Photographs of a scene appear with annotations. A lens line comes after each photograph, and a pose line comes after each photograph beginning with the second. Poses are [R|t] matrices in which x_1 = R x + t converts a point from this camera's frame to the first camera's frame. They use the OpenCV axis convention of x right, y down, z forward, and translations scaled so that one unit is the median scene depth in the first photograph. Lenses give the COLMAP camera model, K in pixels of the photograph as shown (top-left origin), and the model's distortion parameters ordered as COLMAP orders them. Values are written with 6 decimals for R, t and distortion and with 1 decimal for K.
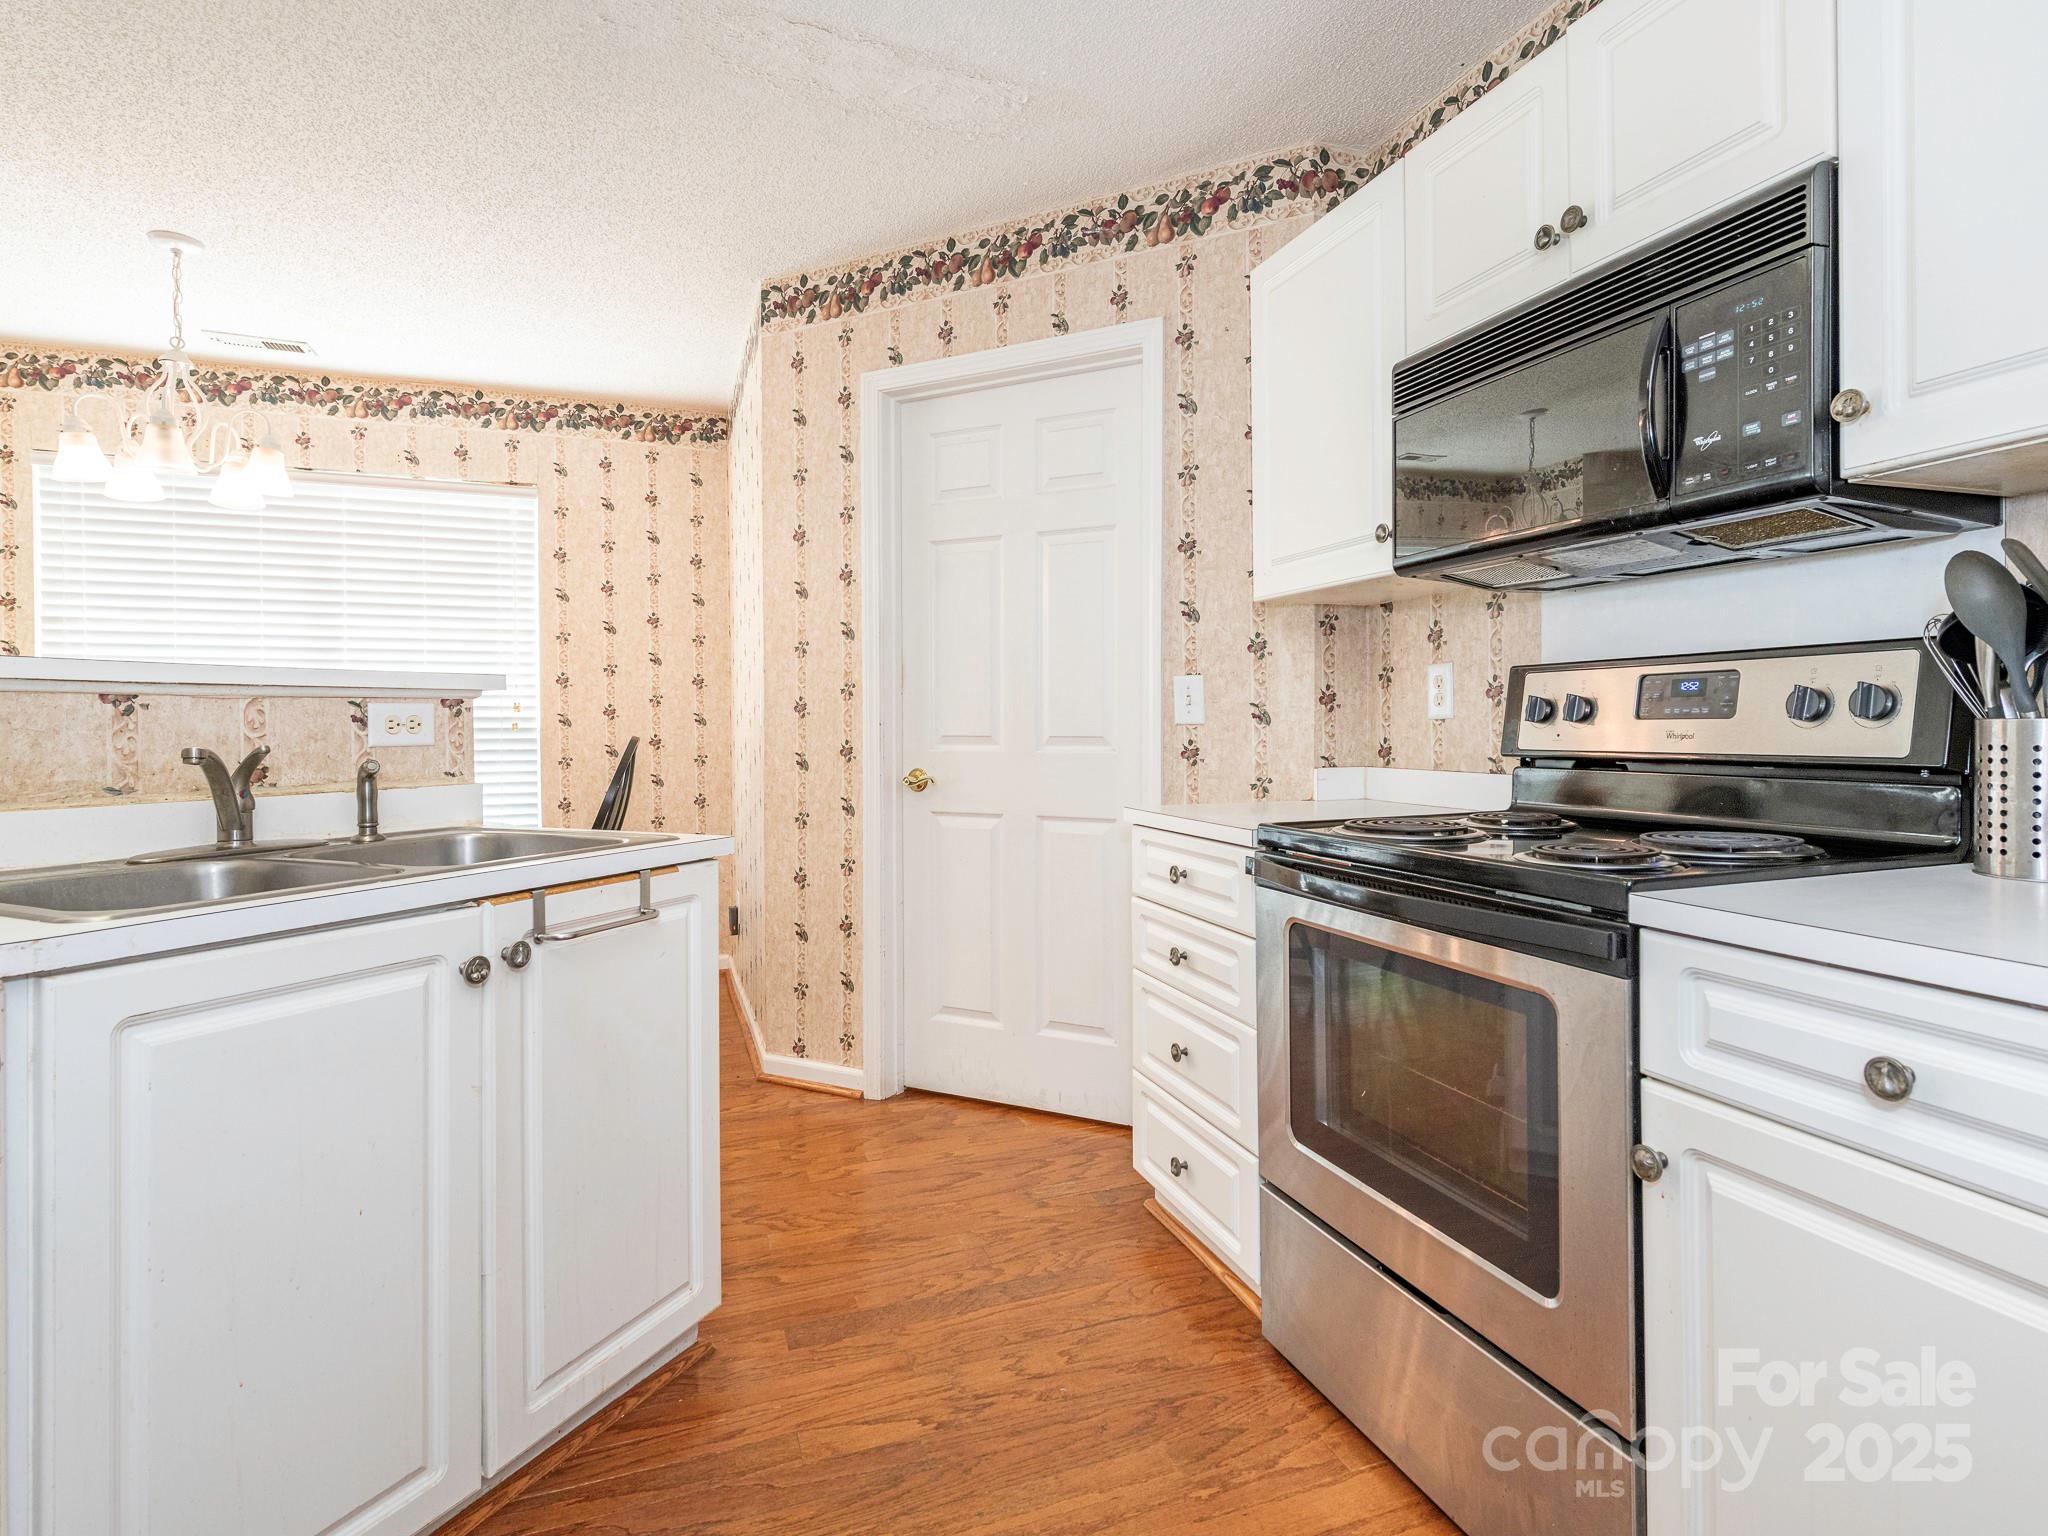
lens RADIAL K [[1070.9, 0, 1083.8], [0, 1070.9, 735.1], [0, 0, 1]] dist [0.003937, 0.000207]
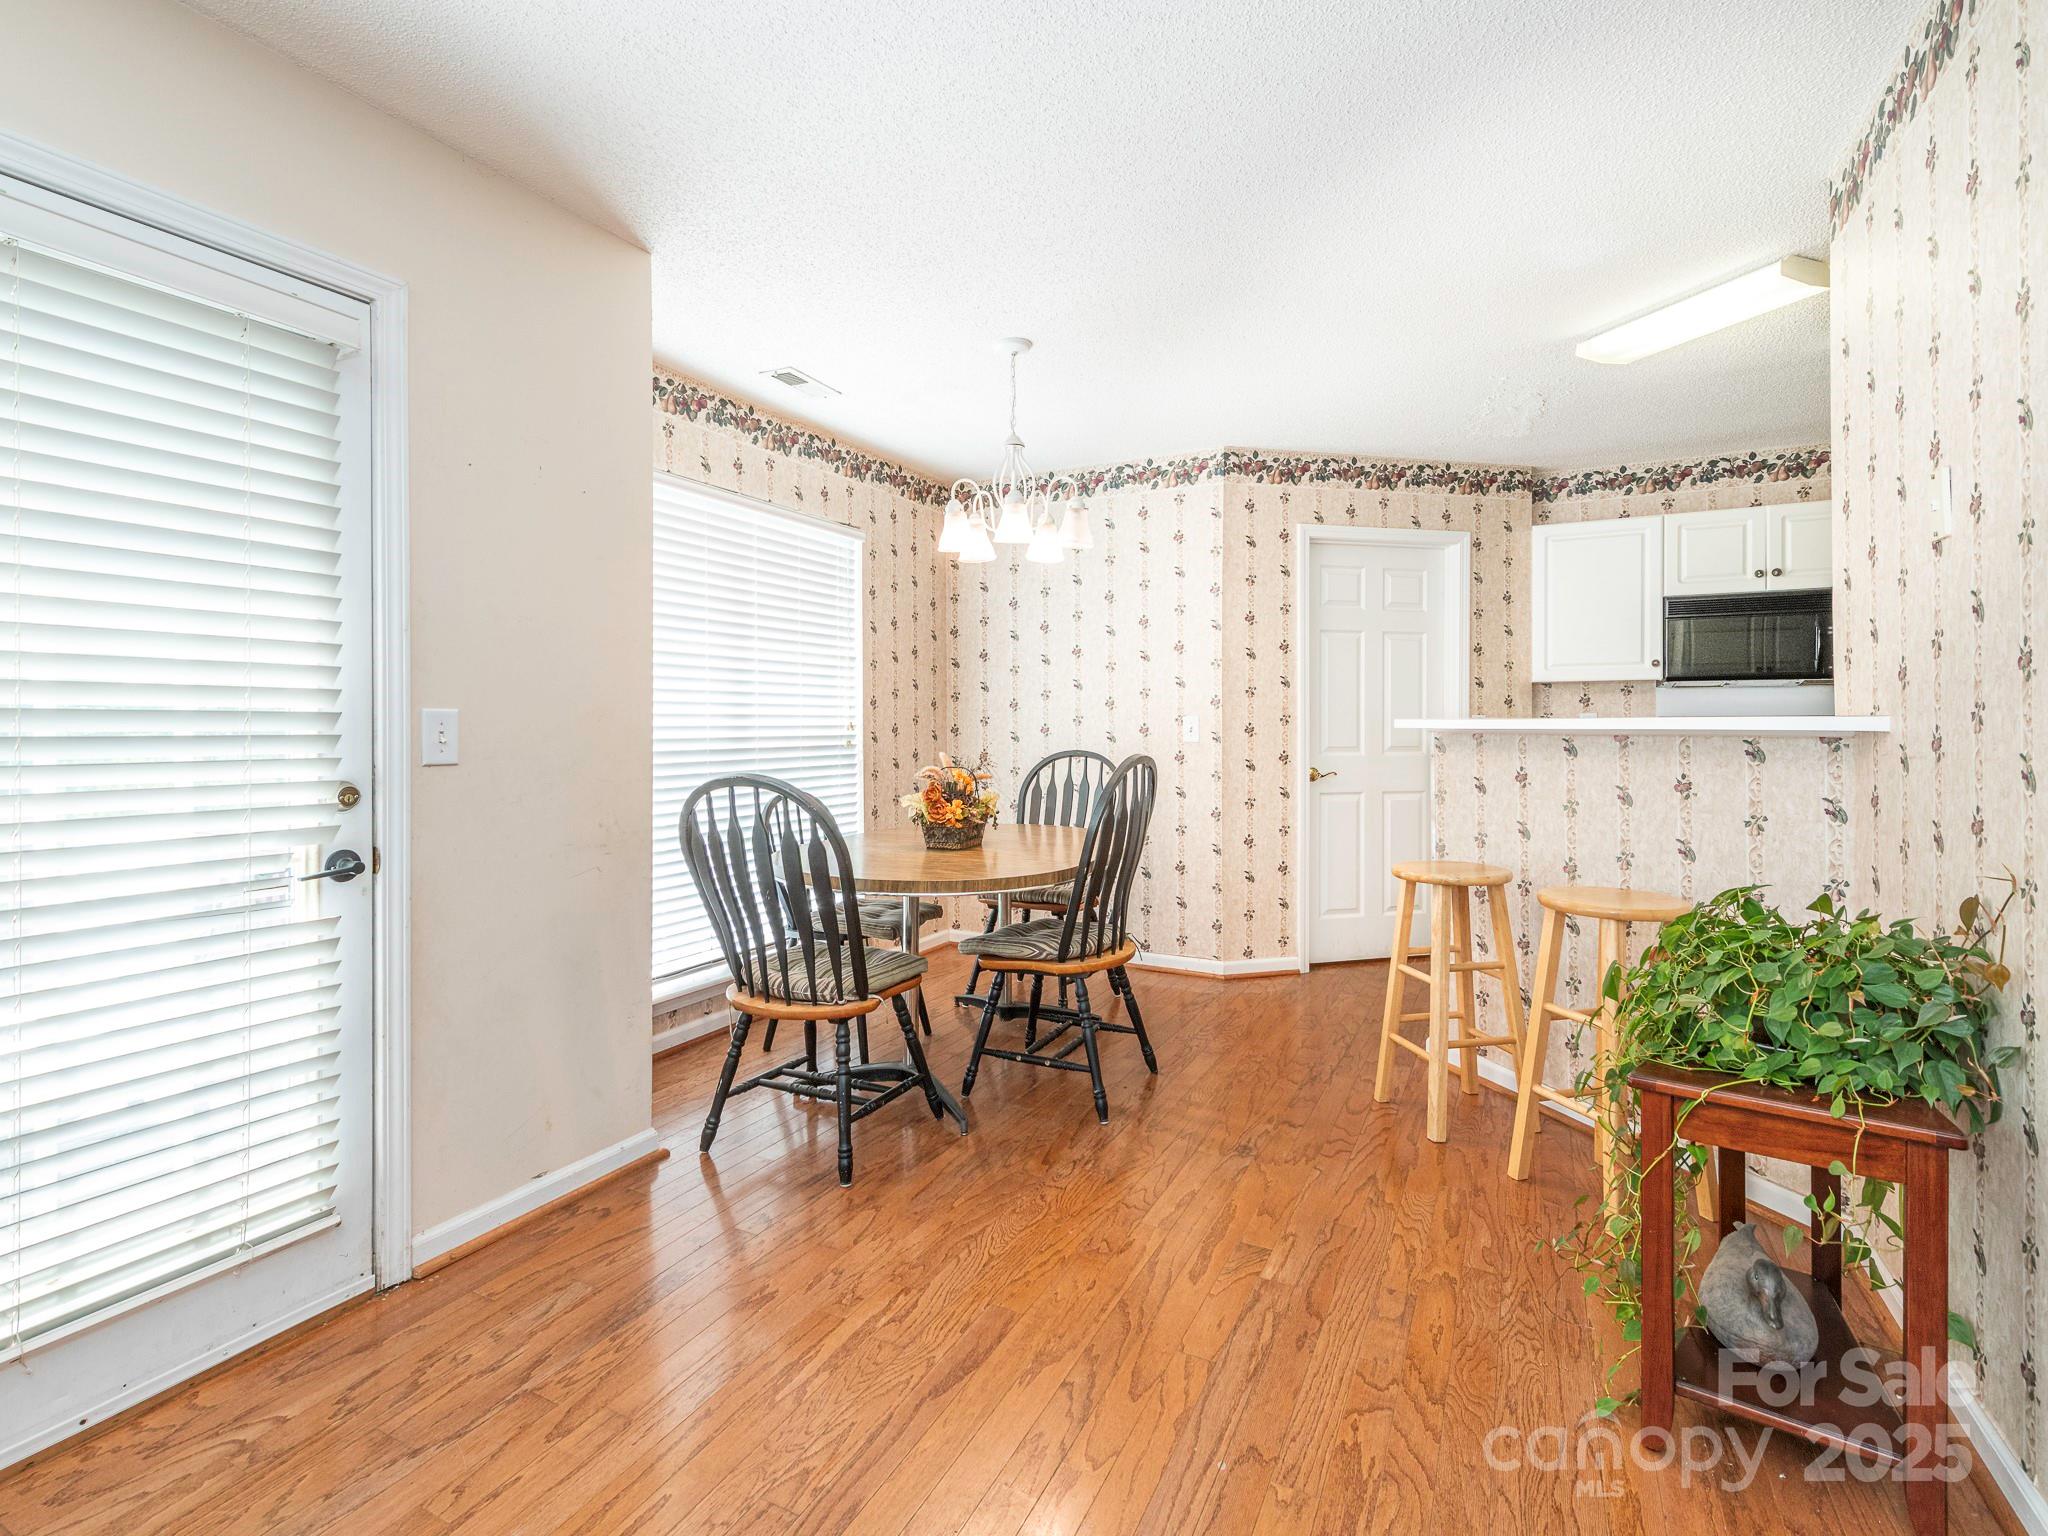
lens RADIAL K [[947.9, 0, 1079.3], [0, 947.9, 728.9], [0, 0, 1]] dist [0.012533, -0.011750]
pose [[0.751564, -0.000890, 0.659660, -1.617784], [0.008477, 0.999930, -0.008309, -0.021448], [-0.659606, 0.011837, 0.751518, 0.168467]]
